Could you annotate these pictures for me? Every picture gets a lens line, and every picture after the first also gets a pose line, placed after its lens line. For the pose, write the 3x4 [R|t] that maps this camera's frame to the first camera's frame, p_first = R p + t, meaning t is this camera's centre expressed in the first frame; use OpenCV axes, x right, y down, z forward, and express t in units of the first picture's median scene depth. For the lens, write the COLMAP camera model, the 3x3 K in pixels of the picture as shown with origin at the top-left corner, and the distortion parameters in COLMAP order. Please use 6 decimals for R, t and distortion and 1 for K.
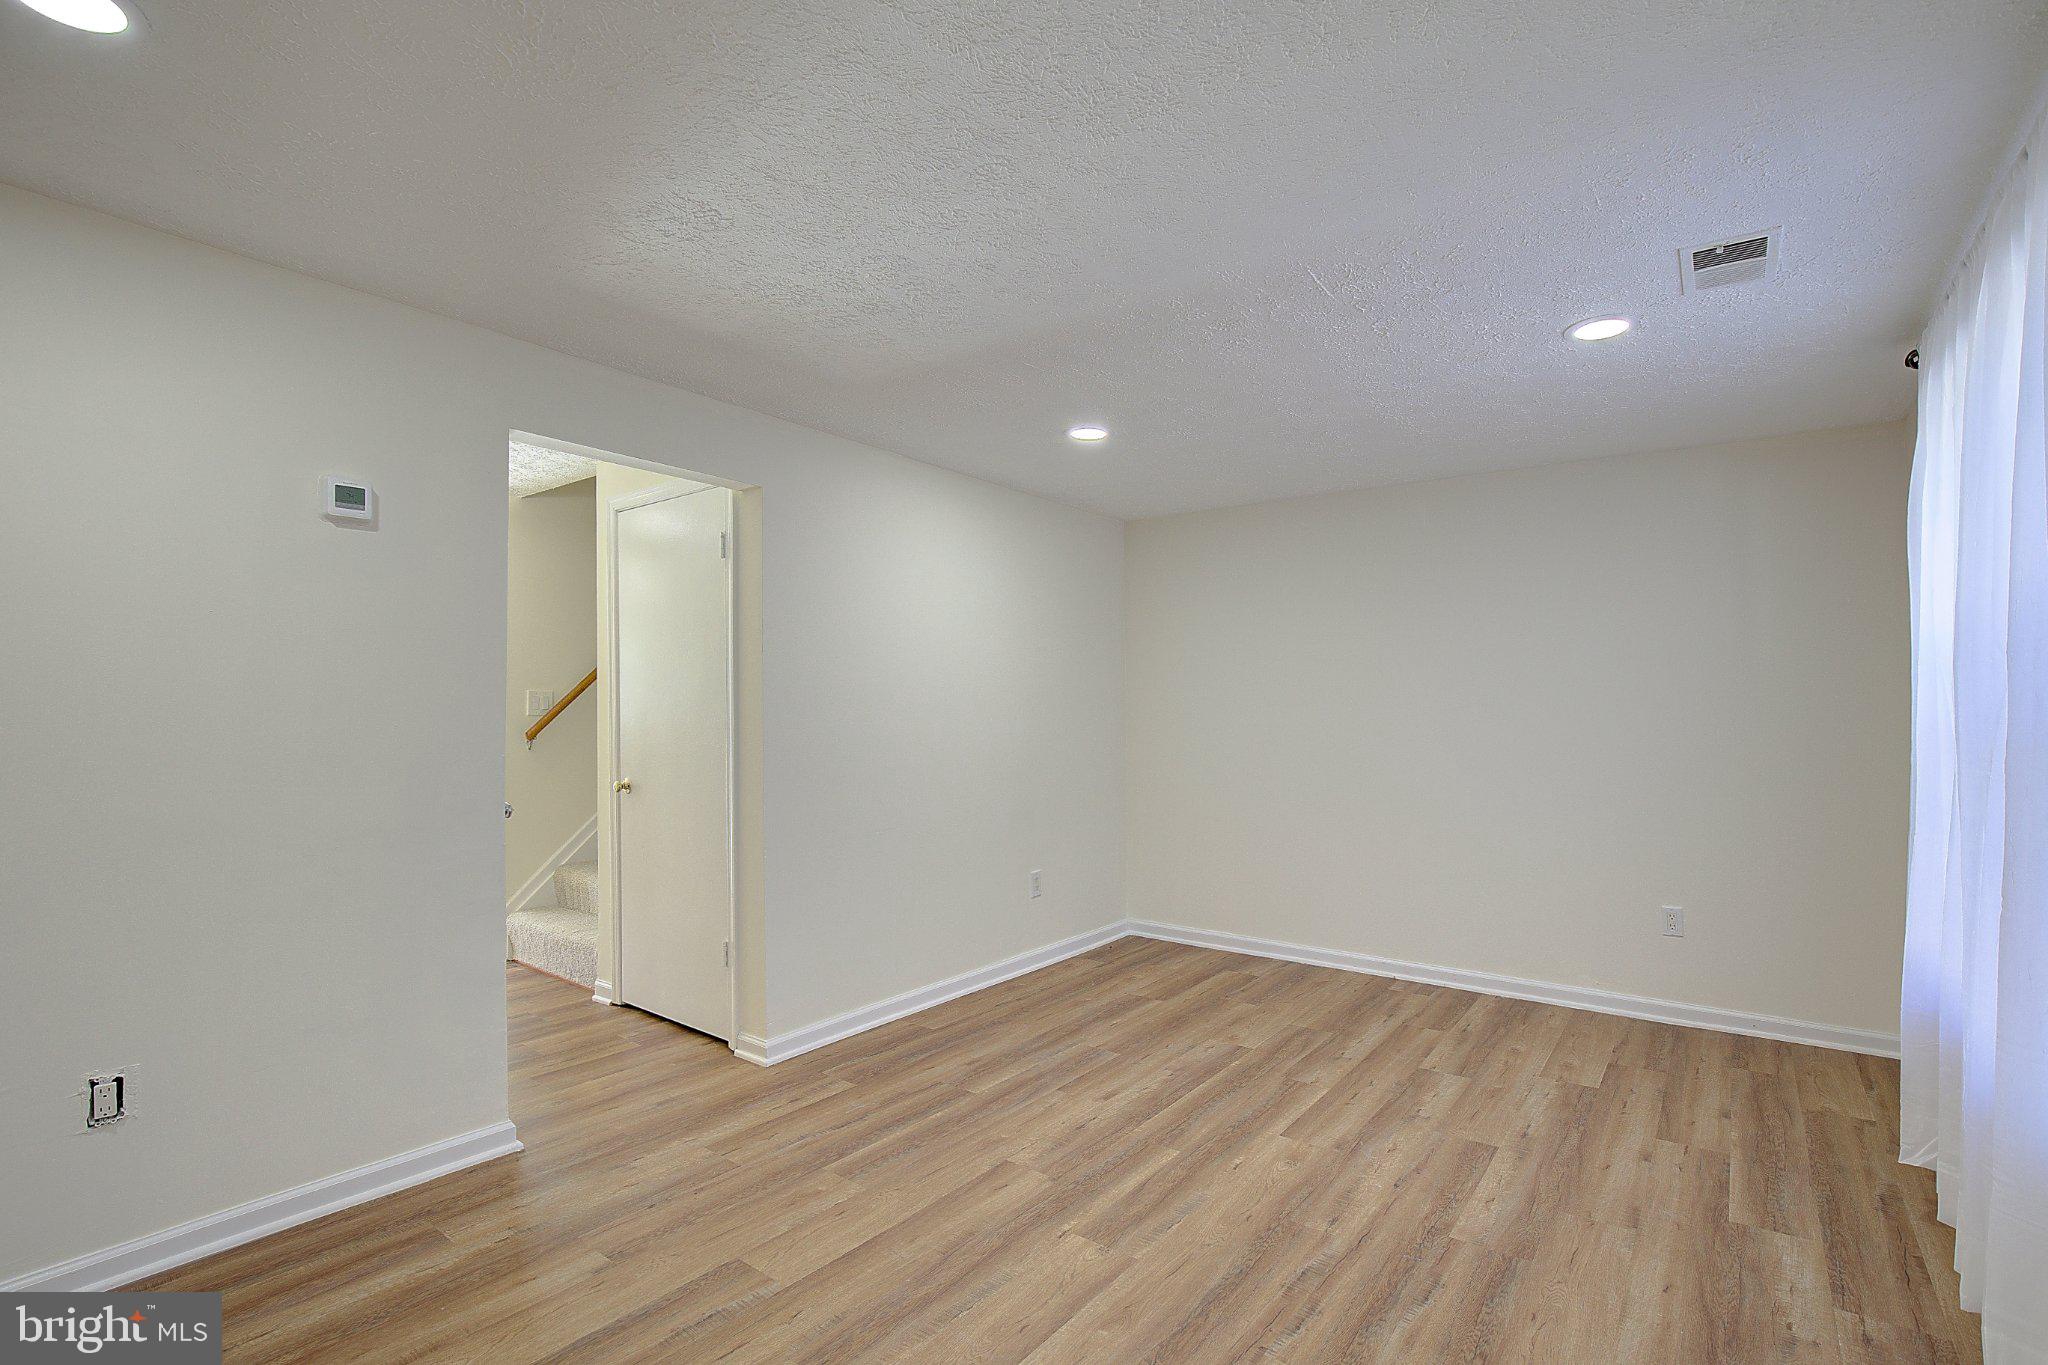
lens RADIAL K [[947.0, 0, 1049.4], [0, 947.0, 701.7], [0, 0, 1]] dist [-0.020135, 0.000284]
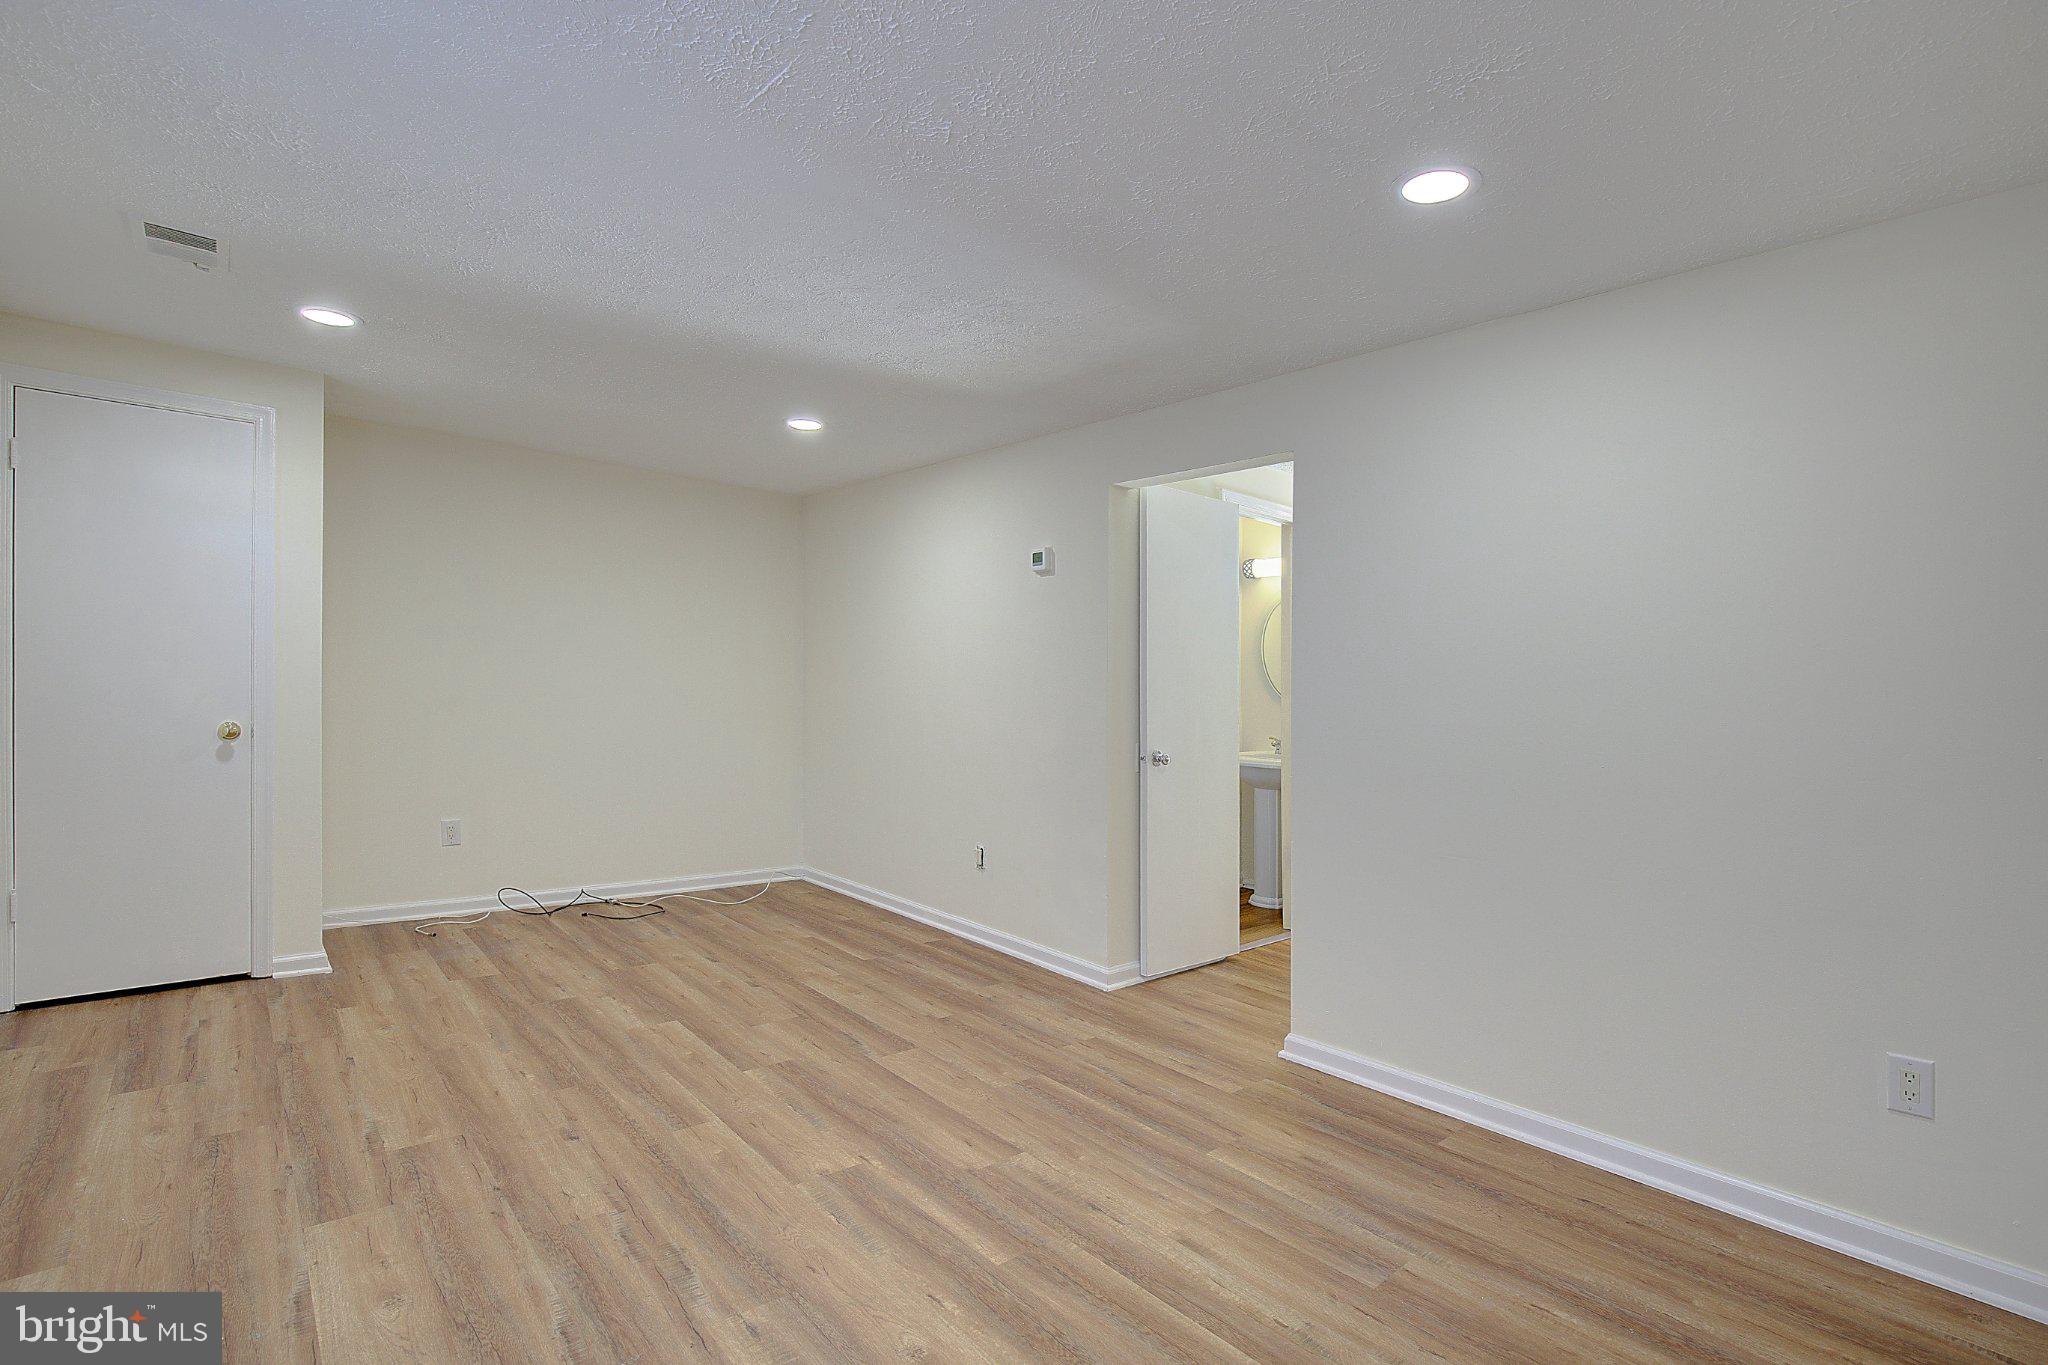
lens RADIAL K [[959.7, 0, 1050.6], [0, 959.7, 710.4], [0, 0, 1]] dist [-0.021291, 0.000538]
pose [[-0.206327, 0.005744, -0.978466, 0.844073], [-0.024365, 0.999643, 0.011006, 0.038116], [0.978180, 0.026111, -0.206113, 1.171835]]
